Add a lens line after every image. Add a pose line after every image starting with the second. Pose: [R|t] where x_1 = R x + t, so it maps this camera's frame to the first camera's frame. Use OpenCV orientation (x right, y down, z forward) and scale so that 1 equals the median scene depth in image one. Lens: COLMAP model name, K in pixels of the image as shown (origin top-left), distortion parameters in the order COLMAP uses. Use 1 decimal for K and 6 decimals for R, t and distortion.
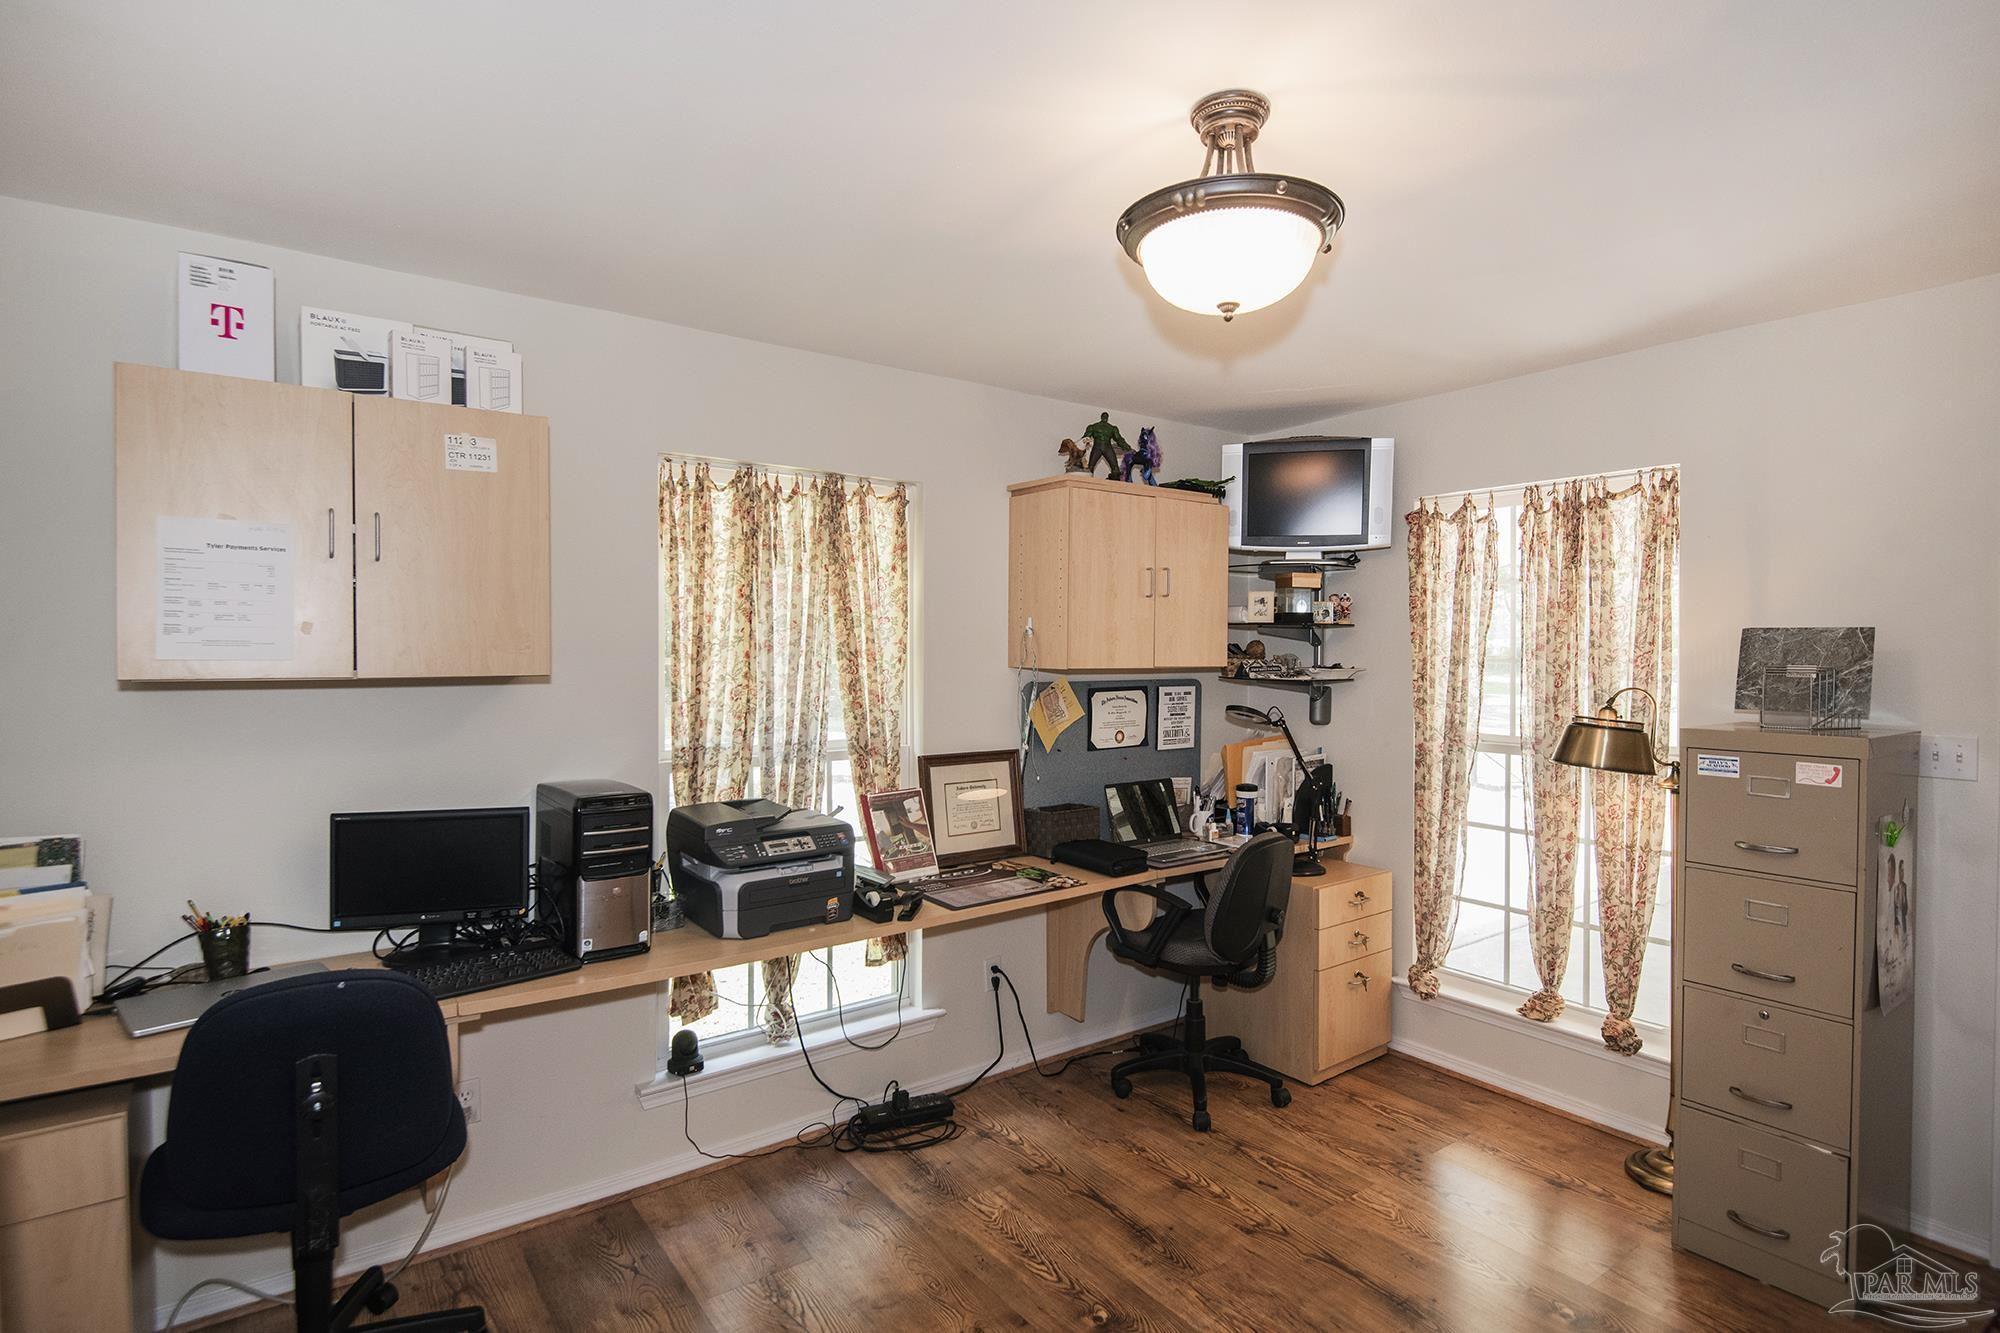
lens RADIAL K [[985.7, 0, 995.8], [0, 985.7, 661.7], [0, 0, 1]] dist [0.023332, 0.000345]
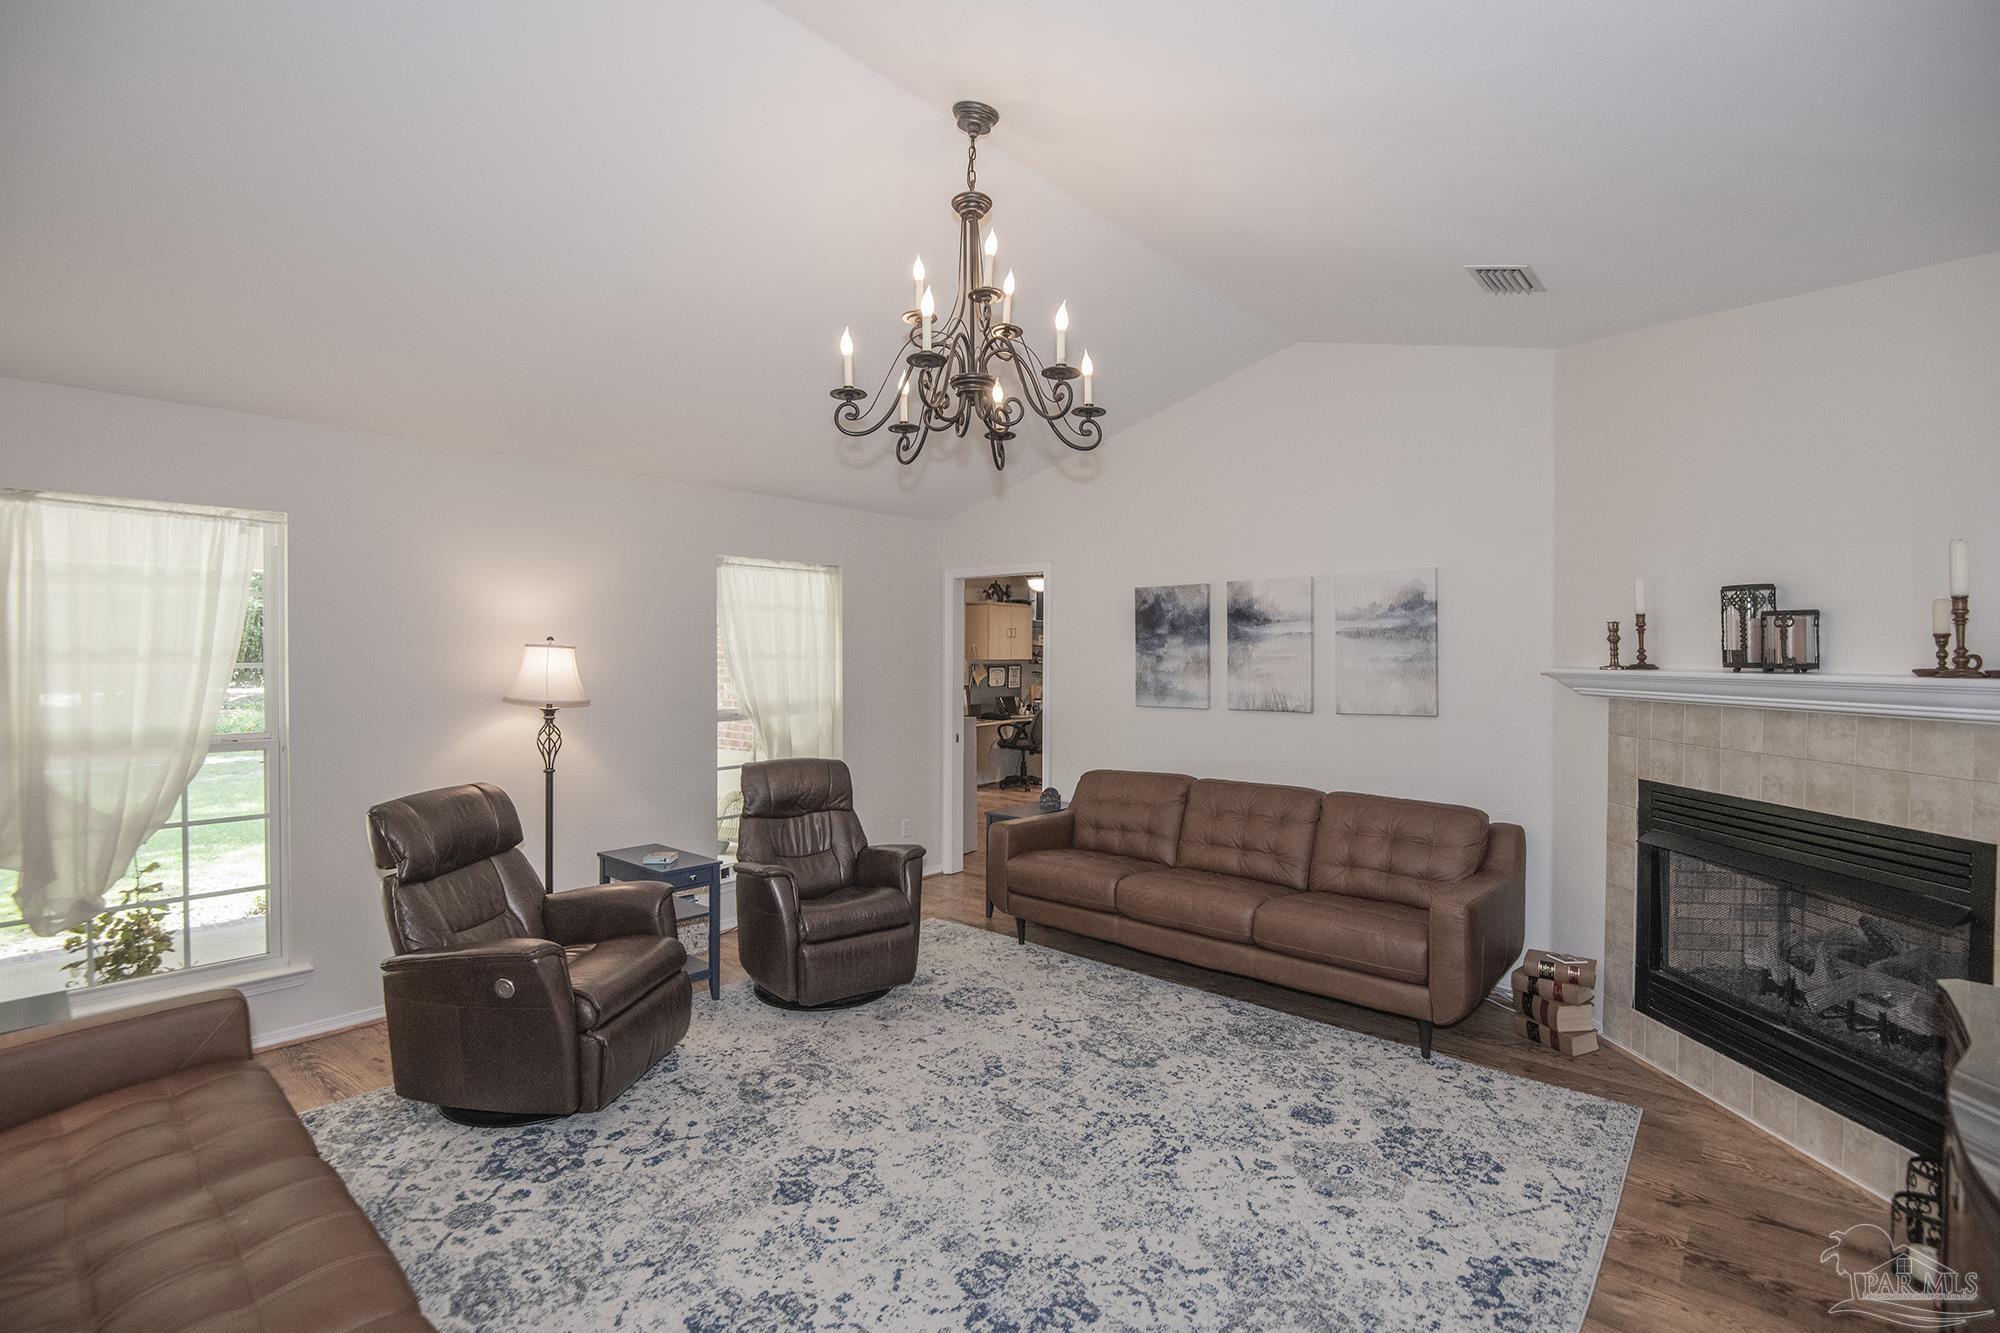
lens RADIAL K [[955.7, 0, 1003.6], [0, 955.7, 664.9], [0, 0, 1]] dist [0.012698, -0.009219]
pose [[0.967877, 0.000216, 0.251424, -0.623653], [0.001227, 0.999984, -0.005585, 0.038376], [-0.251421, 0.005714, 0.967861, -1.940959]]
